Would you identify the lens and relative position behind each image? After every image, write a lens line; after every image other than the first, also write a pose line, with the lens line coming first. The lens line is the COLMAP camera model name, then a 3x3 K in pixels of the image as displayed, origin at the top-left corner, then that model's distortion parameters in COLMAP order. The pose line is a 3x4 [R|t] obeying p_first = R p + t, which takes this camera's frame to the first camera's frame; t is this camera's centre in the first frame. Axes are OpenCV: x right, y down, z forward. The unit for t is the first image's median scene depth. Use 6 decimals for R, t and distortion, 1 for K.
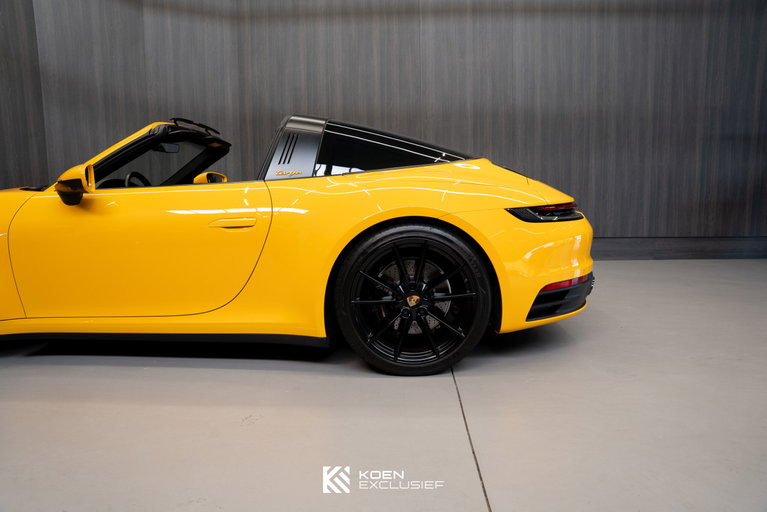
lens RADIAL K [[527.5, 0, 383.7], [0, 527.5, 255.4], [0, 0, 1]] dist [-0.154859, 0.087824]
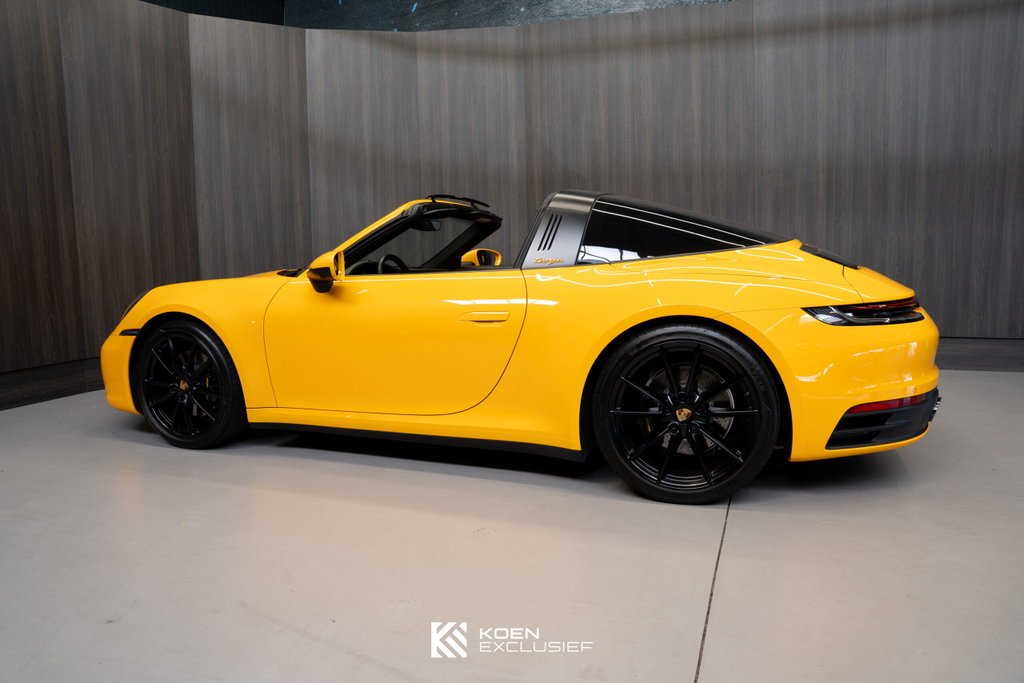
lens RADIAL K [[704.3, 0, 513.7], [0, 704.3, 341.5], [0, 0, 1]] dist [-0.154859, 0.087824]
pose [[0.948682, 0.035787, -0.314201, 0.062317], [-0.036227, 0.999334, 0.004441, -0.011073], [0.314151, 0.007170, 0.949346, -0.061494]]
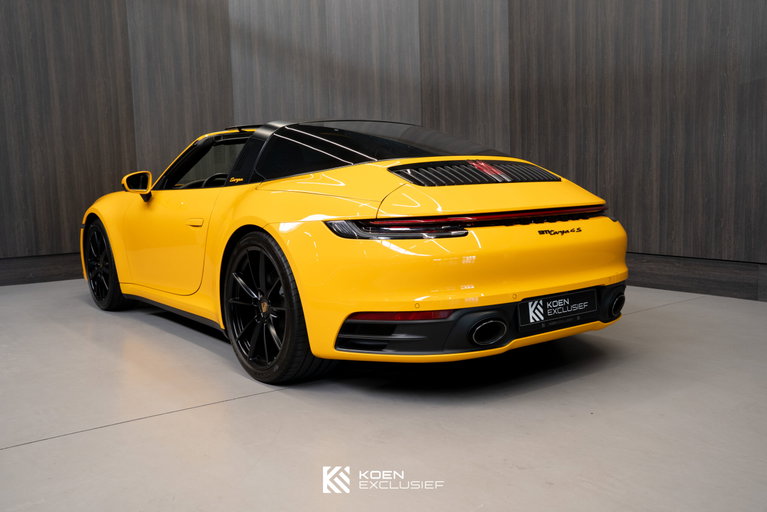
lens RADIAL K [[754.3, 0, 383.9], [0, 754.3, 256.9], [0, 0, 1]] dist [-0.002136, 0.000000]
pose [[0.614297, 0.084690, -0.784517, 0.574734], [-0.087169, 0.995422, 0.039202, -0.037925], [0.784245, 0.044304, 0.618867, 0.117728]]
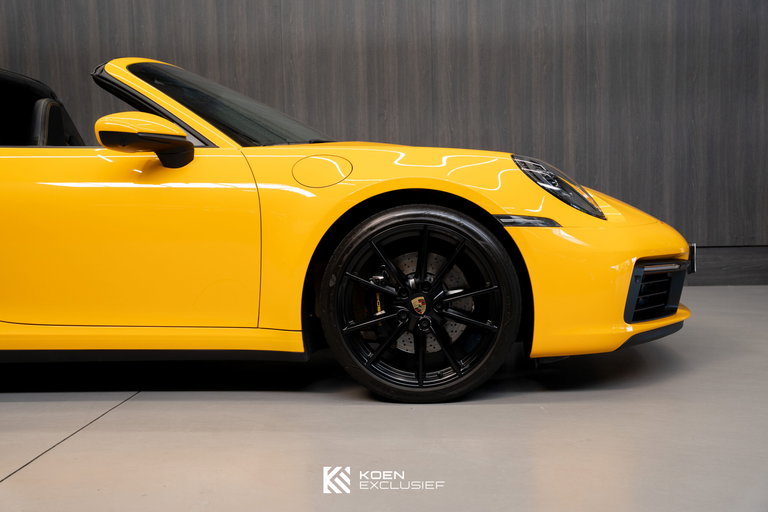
lens RADIAL K [[1037.0, 0, 374.7], [0, 1037.0, 251.5], [0, 0, 1]] dist [0.127713, 0.000000]
pose [[0.998607, -0.005498, -0.052485, 0.248022], [0.002057, 0.997859, -0.065377, 0.048095], [0.052732, 0.065178, 0.996479, -0.213860]]
